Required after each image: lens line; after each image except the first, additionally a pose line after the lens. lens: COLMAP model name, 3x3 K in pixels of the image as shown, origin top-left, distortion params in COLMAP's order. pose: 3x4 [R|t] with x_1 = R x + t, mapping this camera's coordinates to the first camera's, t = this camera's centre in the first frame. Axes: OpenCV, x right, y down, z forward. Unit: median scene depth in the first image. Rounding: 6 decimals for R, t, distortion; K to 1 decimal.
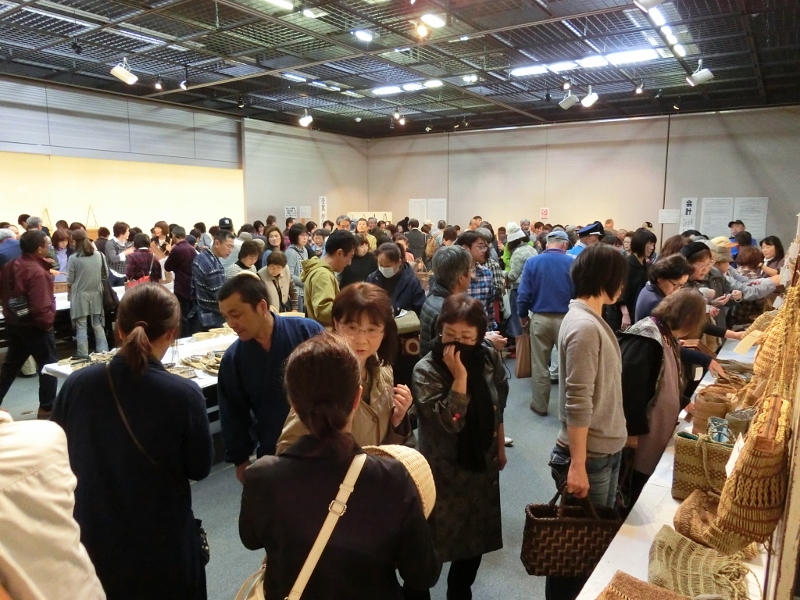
lens RADIAL K [[574.8, 0, 400.3], [0, 574.8, 300.3], [0, 0, 1]] dist [-0.027204, 0.001721]
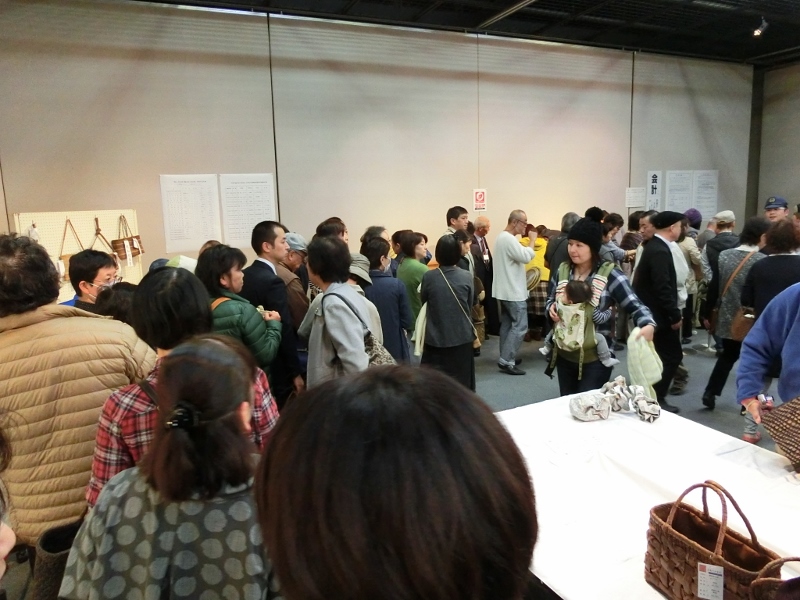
lens RADIAL K [[574.8, 0, 401.0], [0, 574.8, 299.8], [0, 0, 1]] dist [-0.027204, 0.001721]
pose [[0.525562, -0.168933, 0.833814, -0.288217], [0.162736, 0.981952, 0.096372, -0.133006], [-0.835046, 0.085042, 0.543568, 0.838197]]
